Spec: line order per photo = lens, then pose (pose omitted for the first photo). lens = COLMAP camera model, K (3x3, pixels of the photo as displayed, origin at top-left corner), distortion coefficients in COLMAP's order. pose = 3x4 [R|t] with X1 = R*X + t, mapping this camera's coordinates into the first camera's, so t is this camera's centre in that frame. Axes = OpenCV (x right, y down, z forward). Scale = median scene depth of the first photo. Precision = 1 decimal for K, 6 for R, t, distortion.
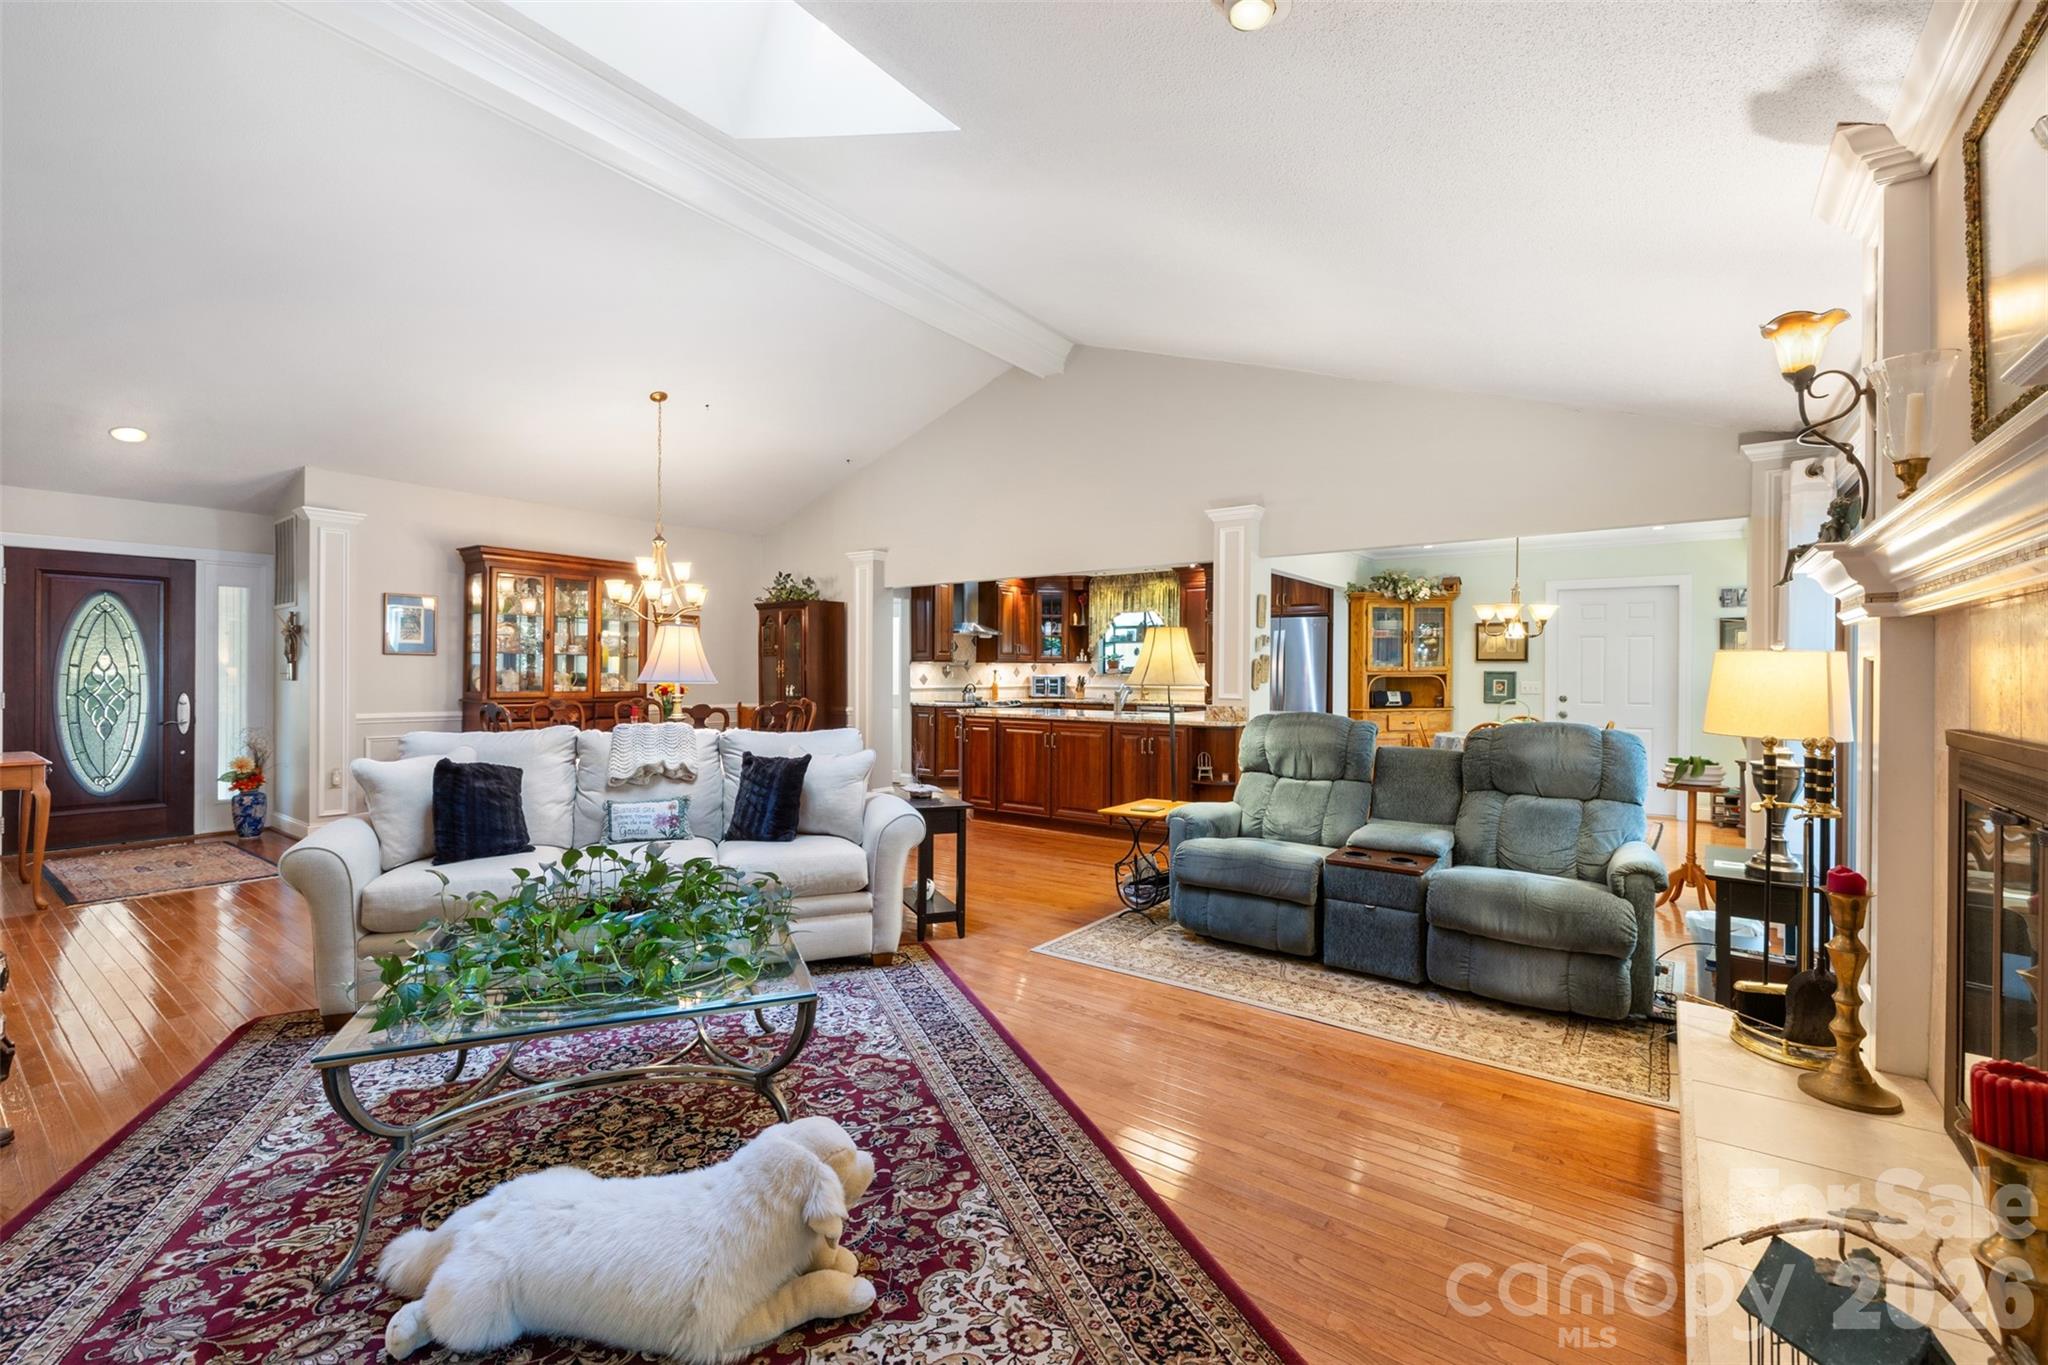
lens RADIAL K [[866.8, 0, 1024.6], [0, 866.8, 672.5], [0, 0, 1]] dist [0.001610, -0.000233]
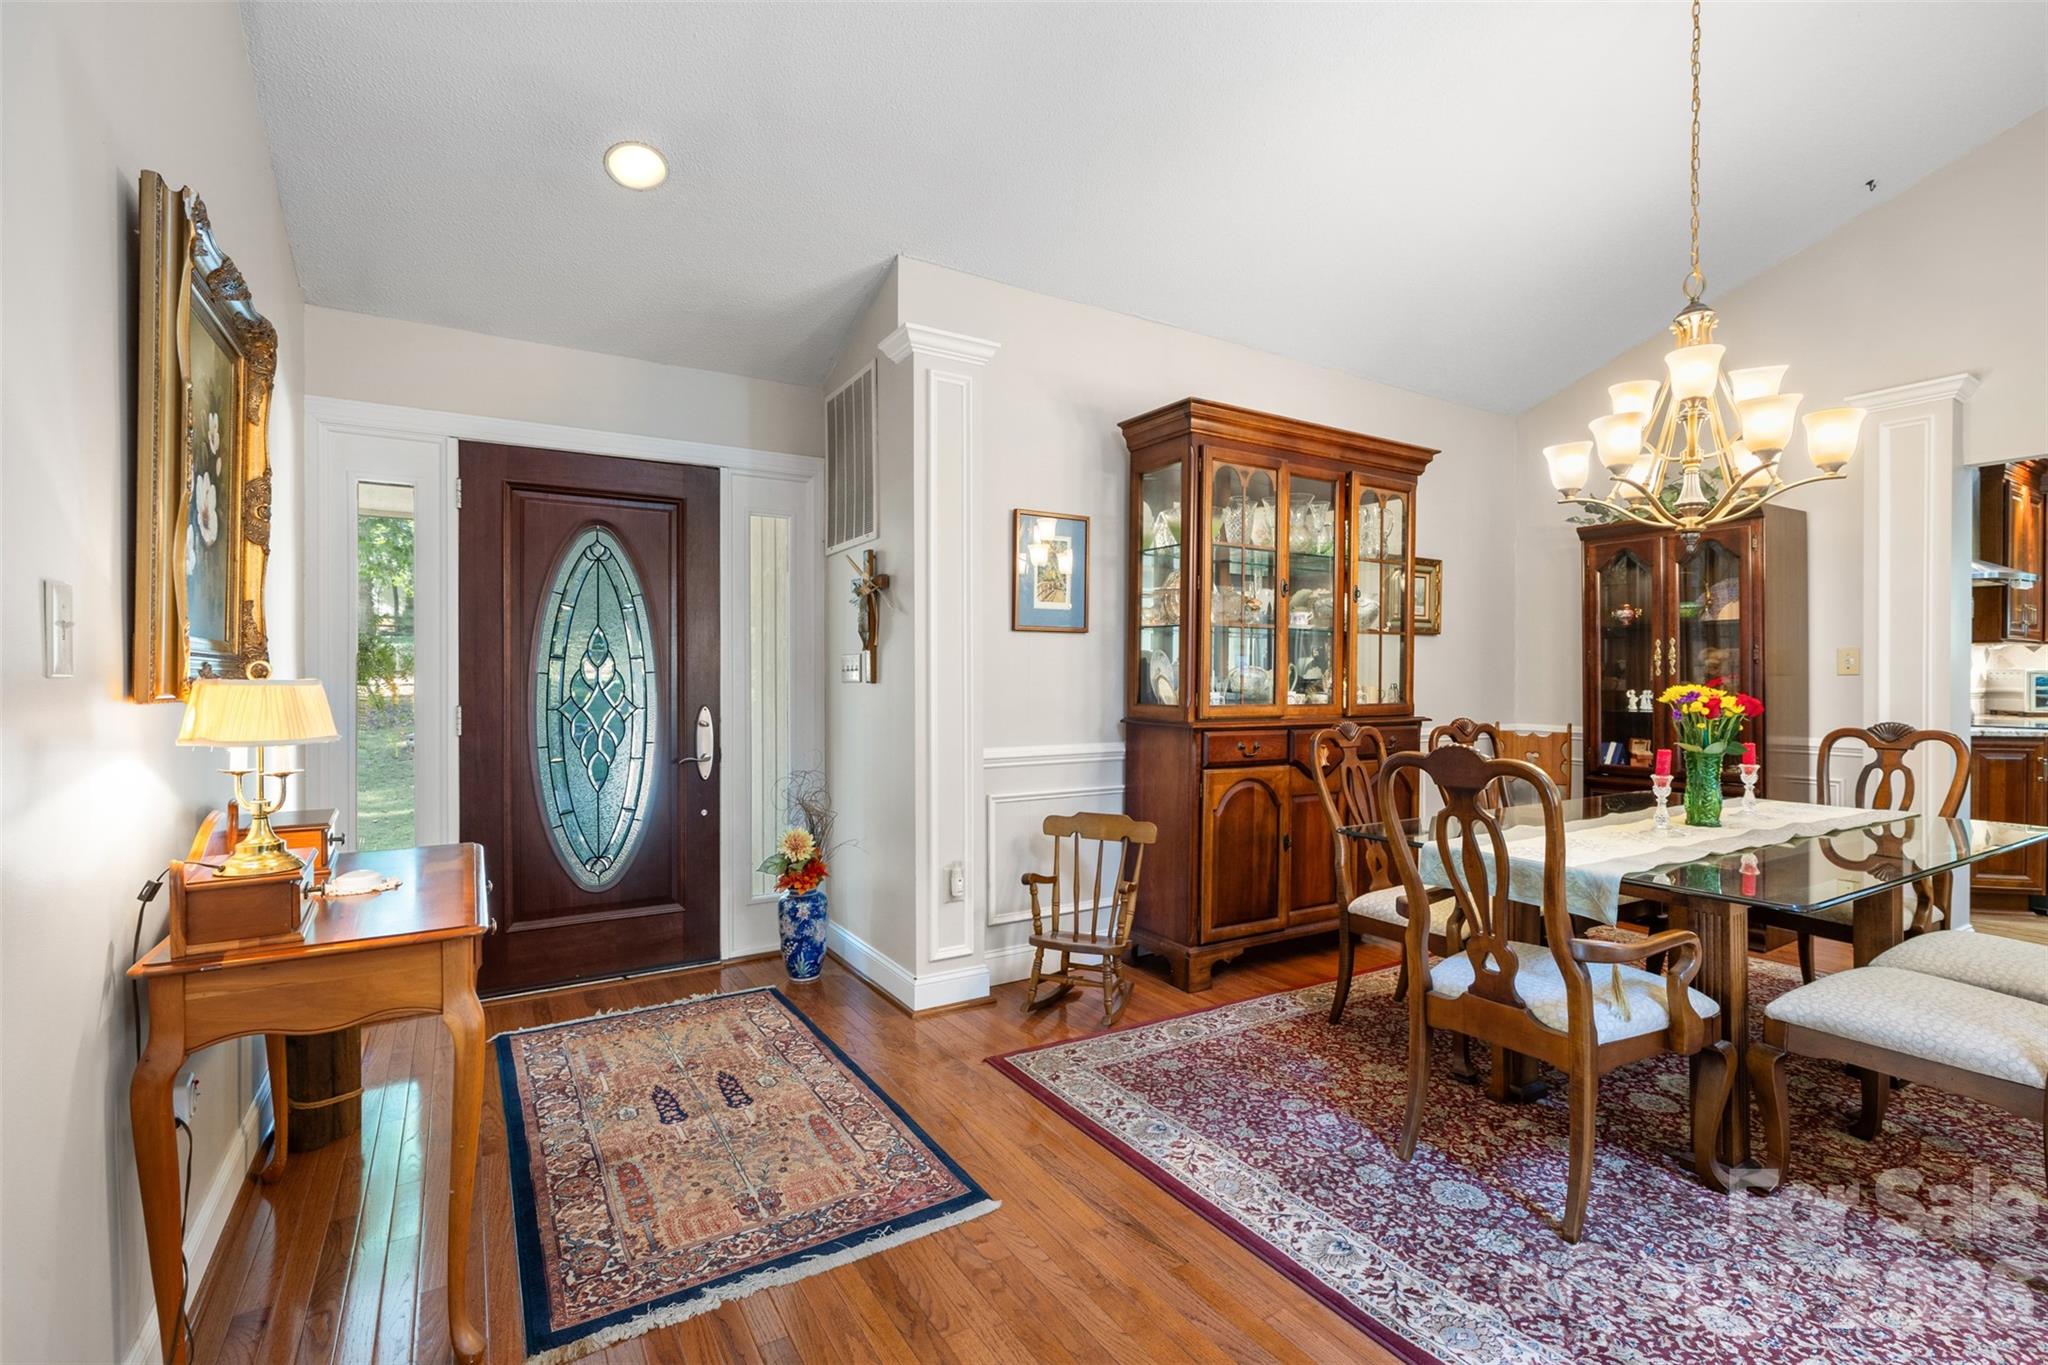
lens RADIAL K [[936.5, 0, 1020.6], [0, 936.5, 684.6], [0, 0, 1]] dist [-0.001047, -0.000032]
pose [[0.928013, -0.003666, -0.372530, -0.555464], [0.005443, 0.999978, 0.003720, 0.008541], [0.372508, -0.005480, 0.928013, 0.516766]]
